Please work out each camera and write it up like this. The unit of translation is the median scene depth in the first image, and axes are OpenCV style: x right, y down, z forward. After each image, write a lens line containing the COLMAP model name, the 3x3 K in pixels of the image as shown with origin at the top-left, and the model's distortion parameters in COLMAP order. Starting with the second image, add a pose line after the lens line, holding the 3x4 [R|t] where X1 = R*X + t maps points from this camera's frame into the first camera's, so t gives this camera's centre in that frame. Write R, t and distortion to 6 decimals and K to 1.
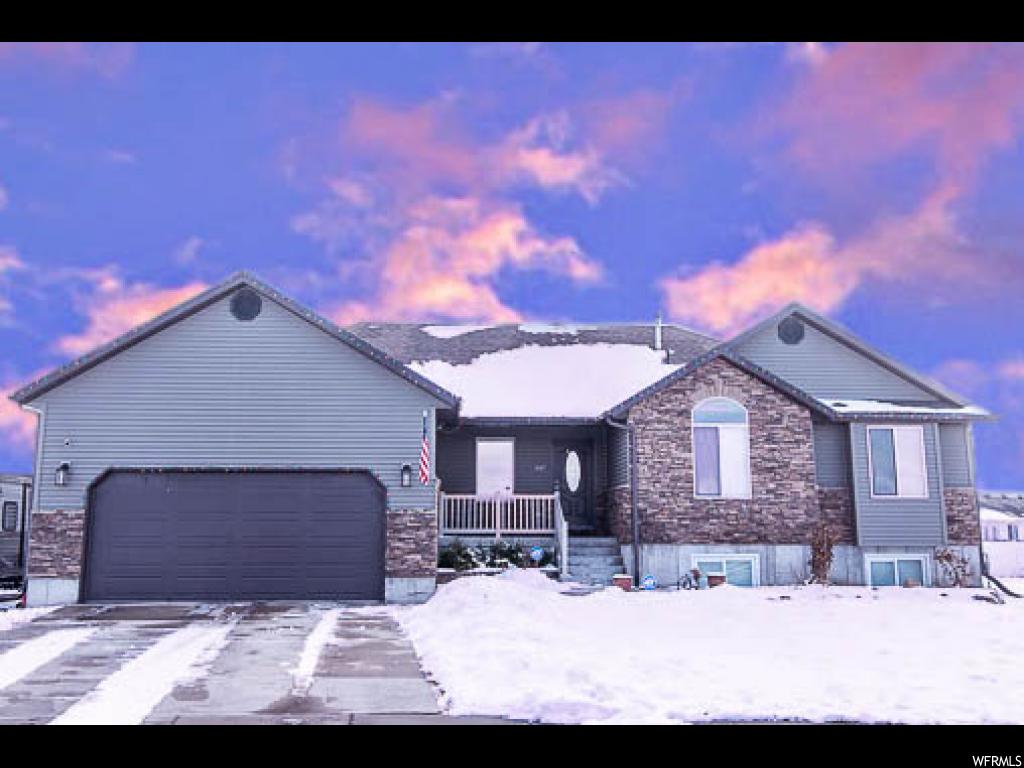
lens RADIAL K [[723.7, 0, 512.0], [0, 723.7, 384.0], [0, 0, 1]] dist [-0.002903, 0.000634]
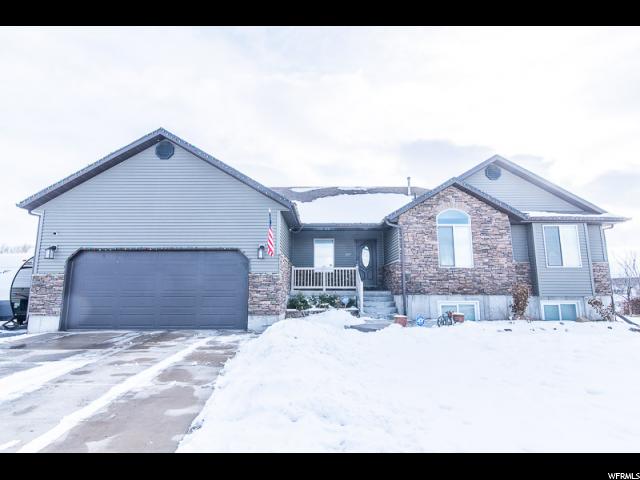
lens RADIAL K [[314.9, 0, 320.0], [0, 314.9, 240.0], [0, 0, 1]] dist [0.001632, 0.000086]
pose [[0.998331, -0.009312, -0.056996, 0.017972], [0.011881, 0.998920, 0.044908, 0.056400], [0.056516, -0.045511, 0.997364, 0.253352]]
